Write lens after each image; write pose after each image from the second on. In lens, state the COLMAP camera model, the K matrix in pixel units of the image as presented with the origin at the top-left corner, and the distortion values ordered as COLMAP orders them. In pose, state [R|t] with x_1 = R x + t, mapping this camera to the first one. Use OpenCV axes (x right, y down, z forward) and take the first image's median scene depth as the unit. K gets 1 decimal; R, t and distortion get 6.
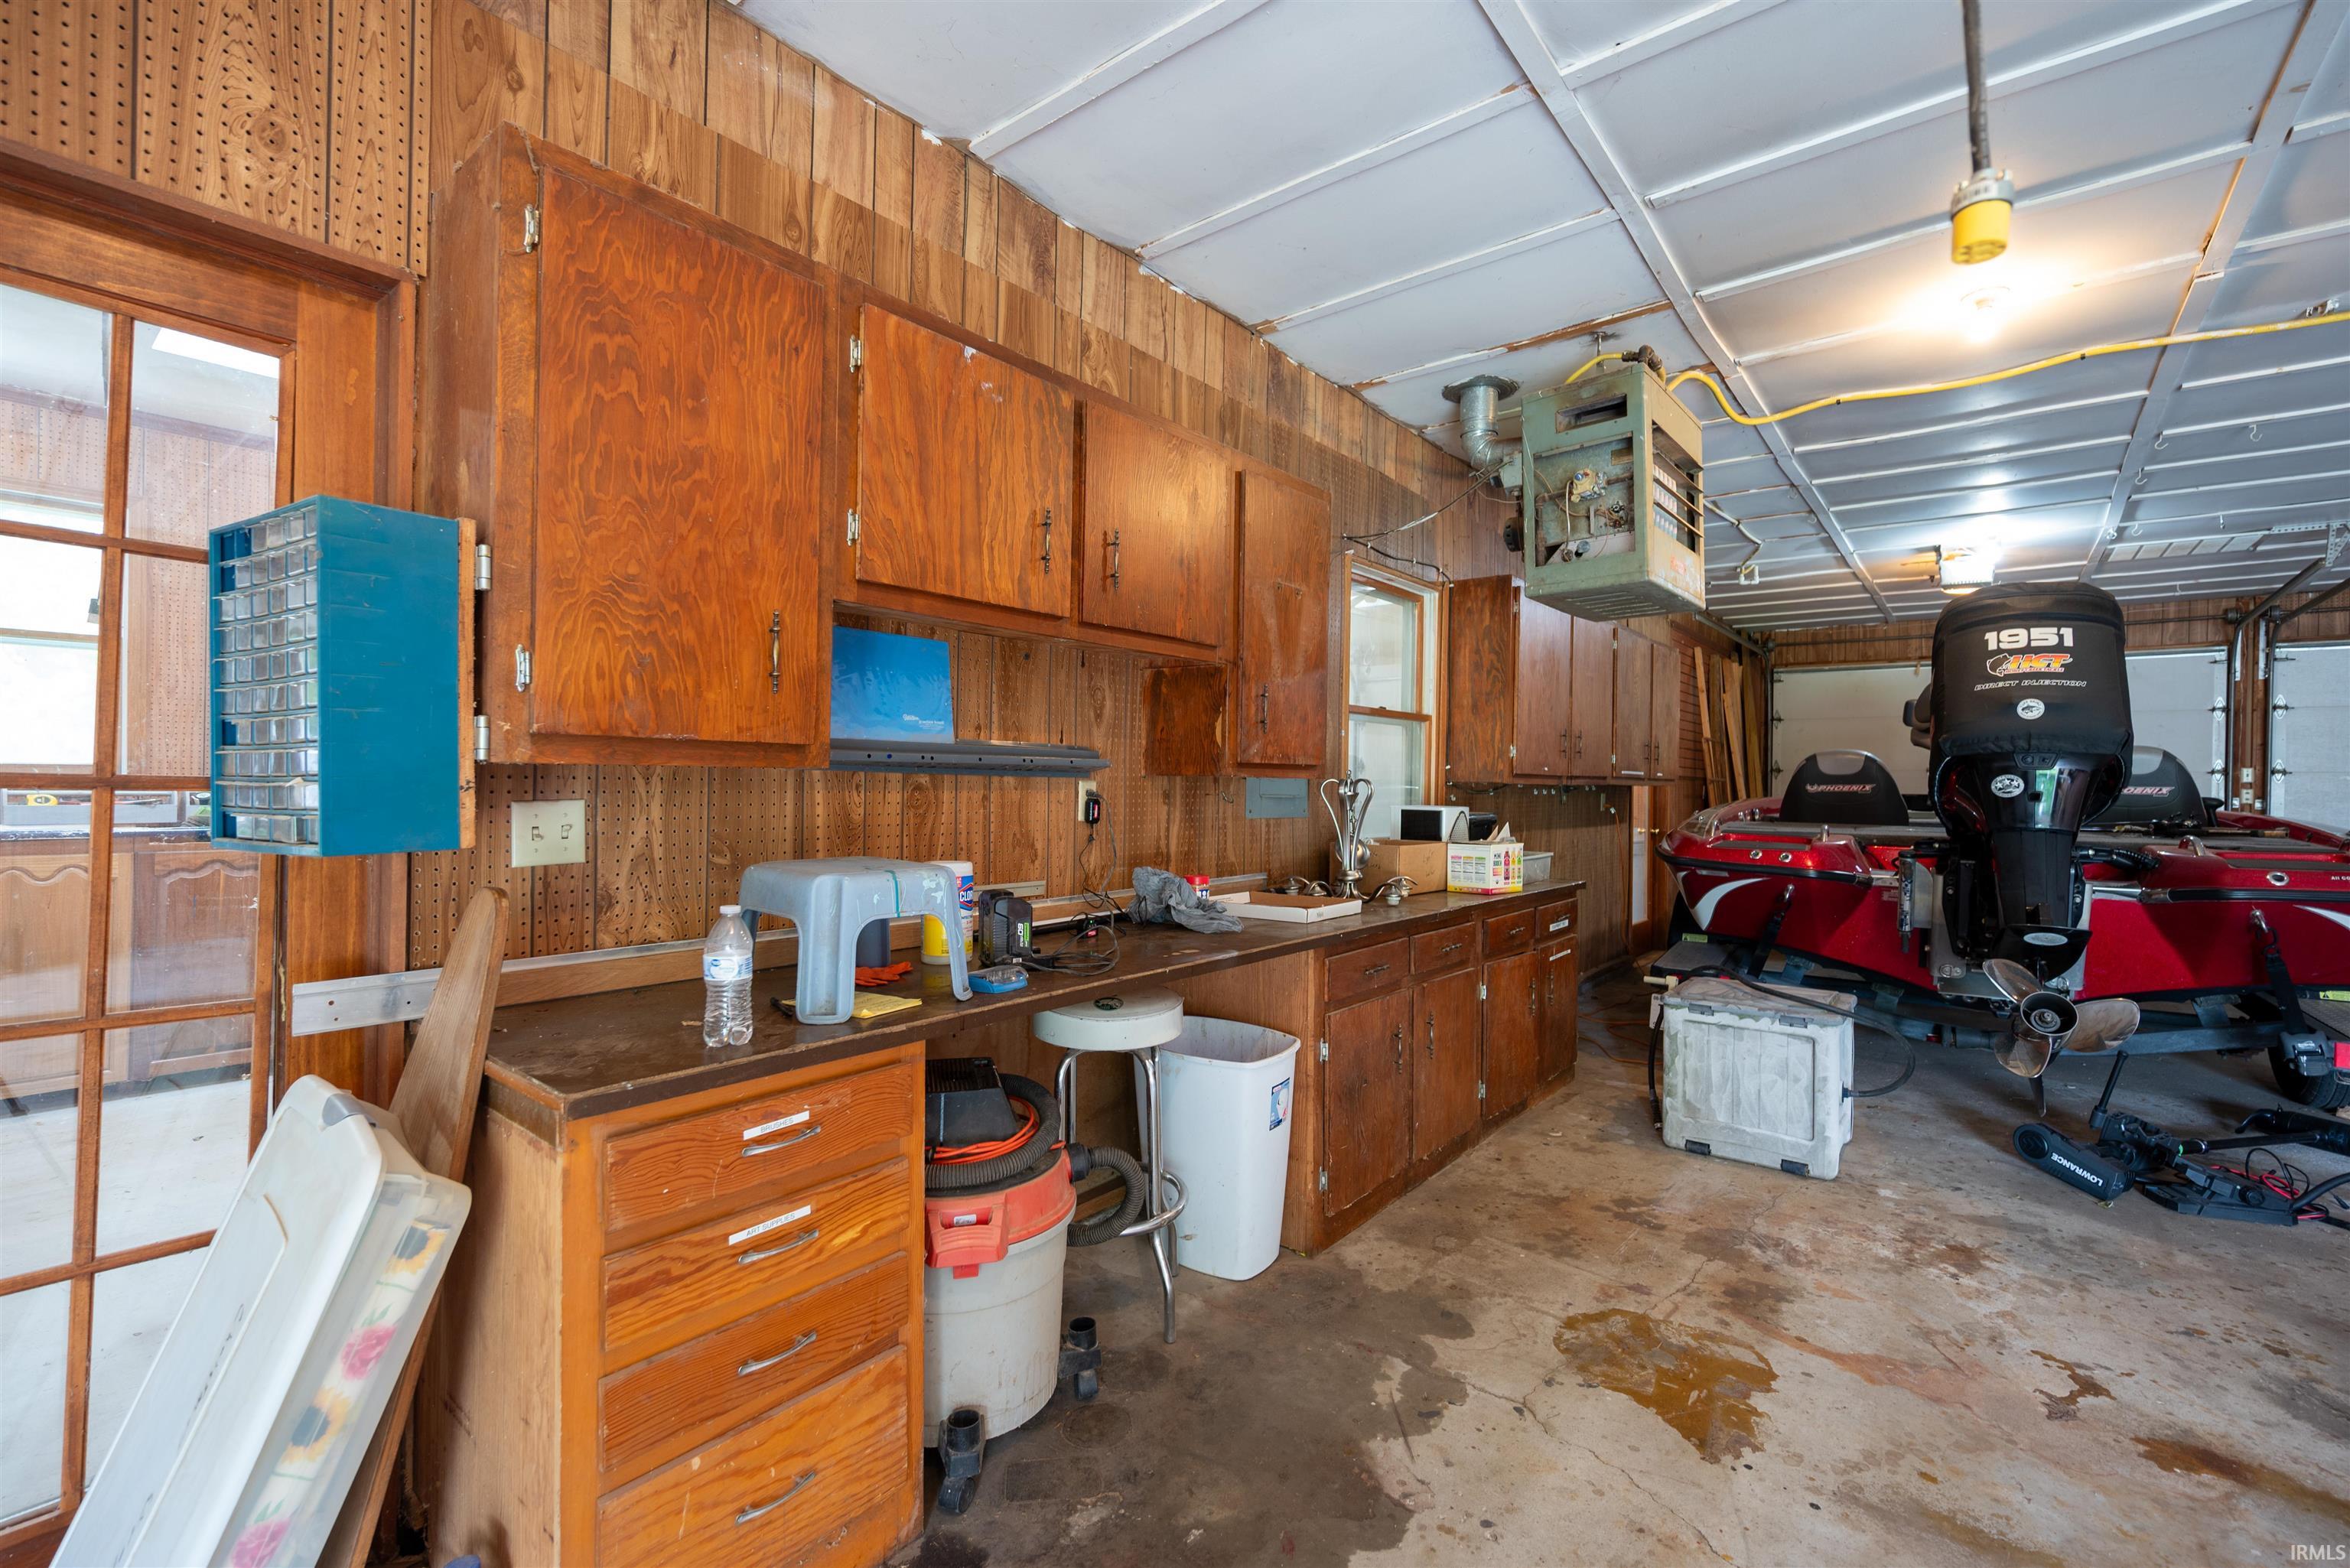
lens RADIAL K [[1000.7, 0, 1171.7], [0, 1000.7, 779.8], [0, 0, 1]] dist [-0.000936, -0.000800]
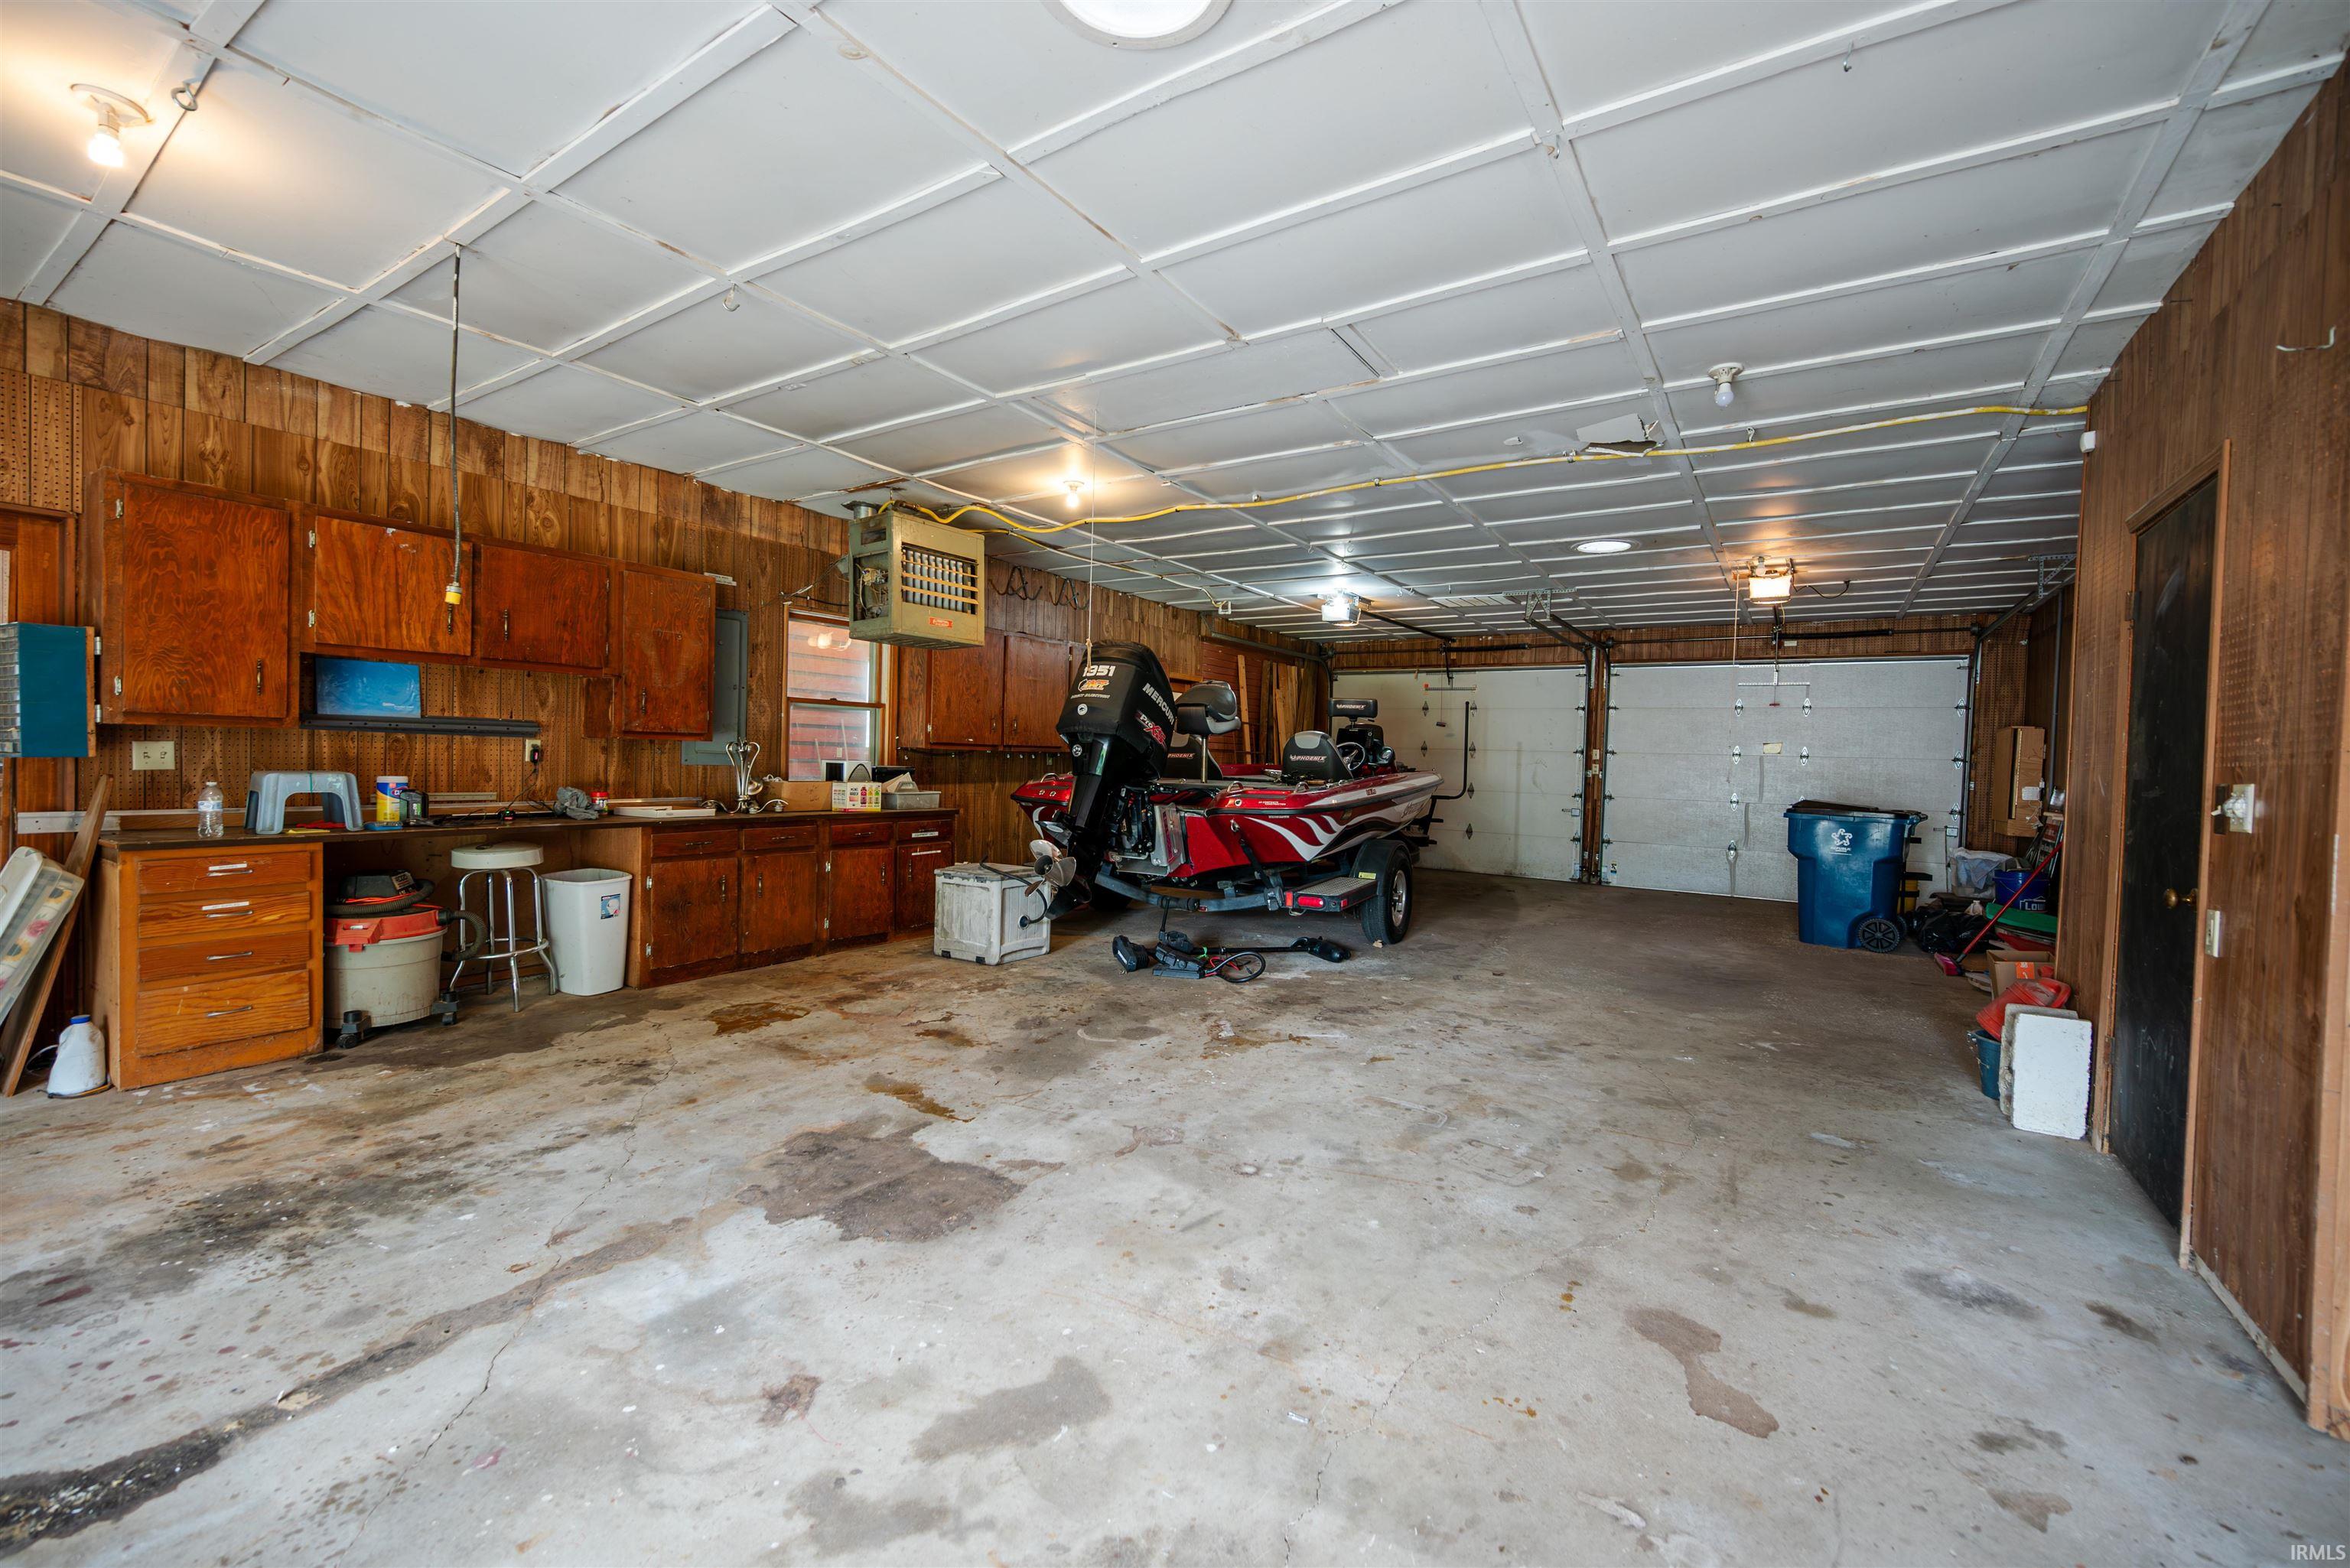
lens RADIAL K [[956.5, 0, 1181.3], [0, 956.5, 778.4], [0, 0, 1]] dist [-0.008909, 0.001495]
pose [[0.993761, 0.011779, 0.110906, 1.200952], [-0.014667, 0.999574, 0.025252, 0.014546], [-0.110561, -0.026721, 0.993510, -1.146408]]
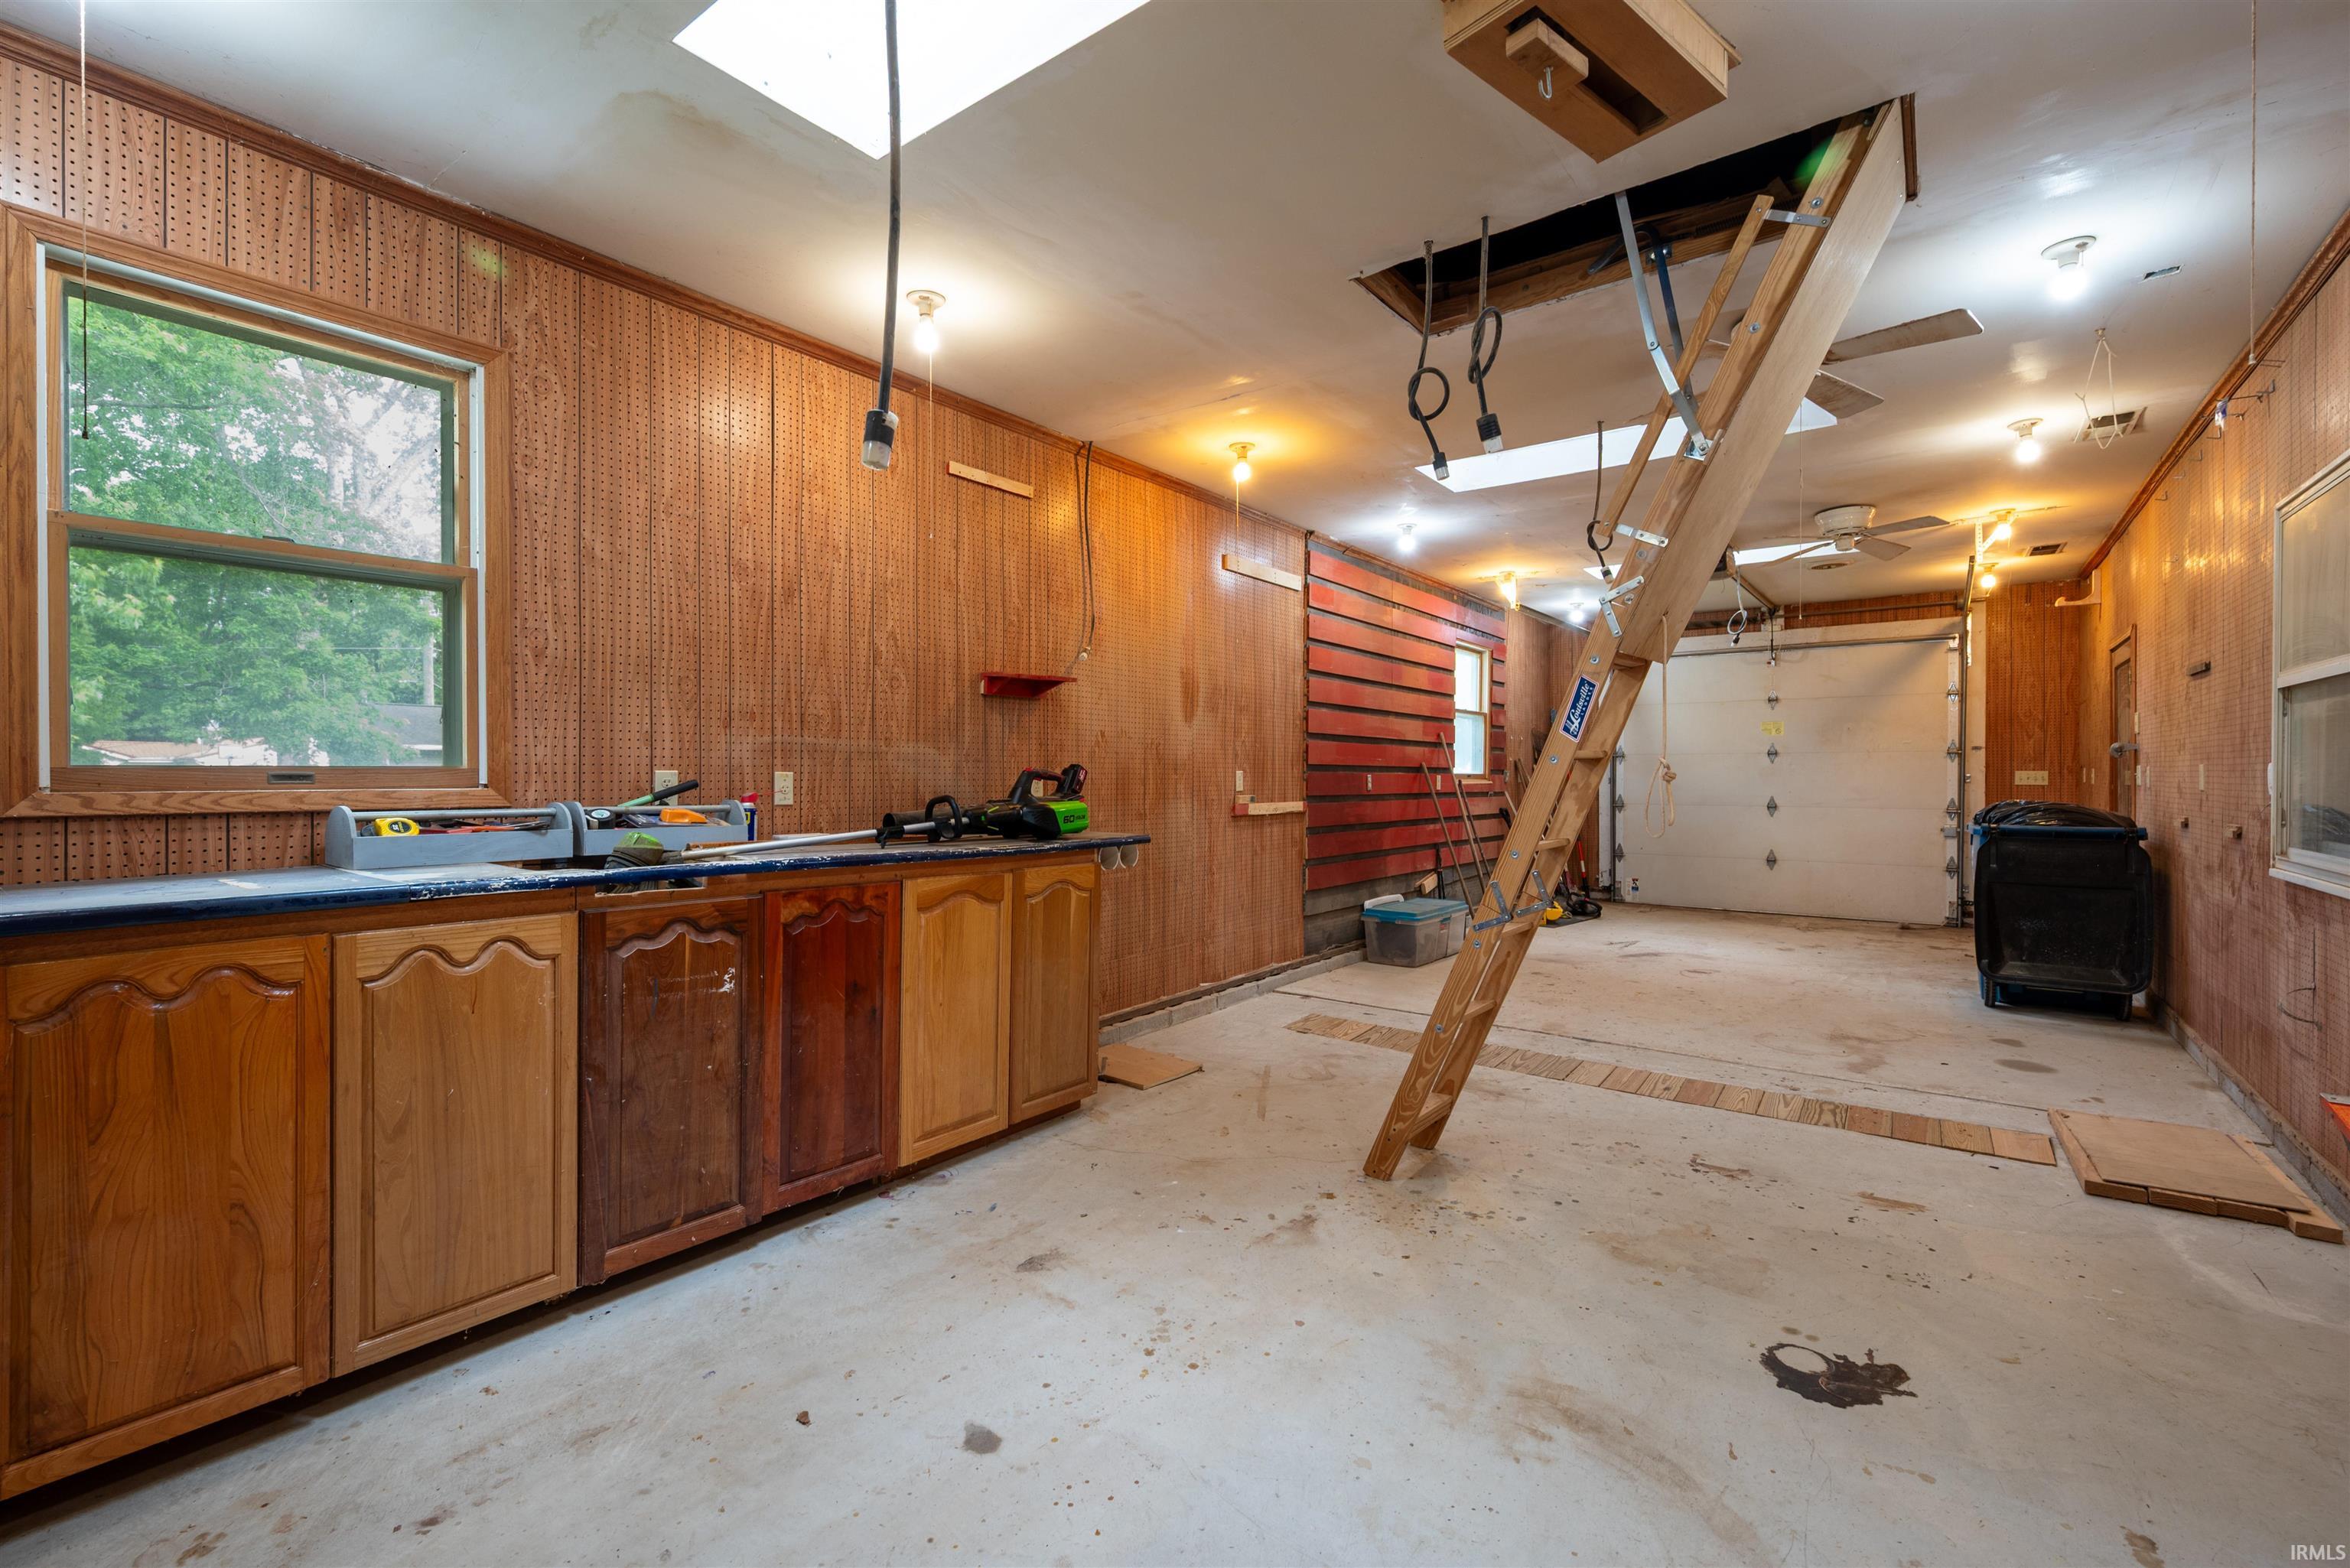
lens RADIAL K [[1000.7, 0, 1175.0], [0, 1000.7, 787.0], [0, 0, 1]] dist [-0.000936, -0.000800]
pose [[0.998792, -0.012521, 0.047524, -0.466674], [0.012126, 0.999890, 0.008599, -0.002470], [-0.047627, -0.008013, 0.998833, 0.249039]]
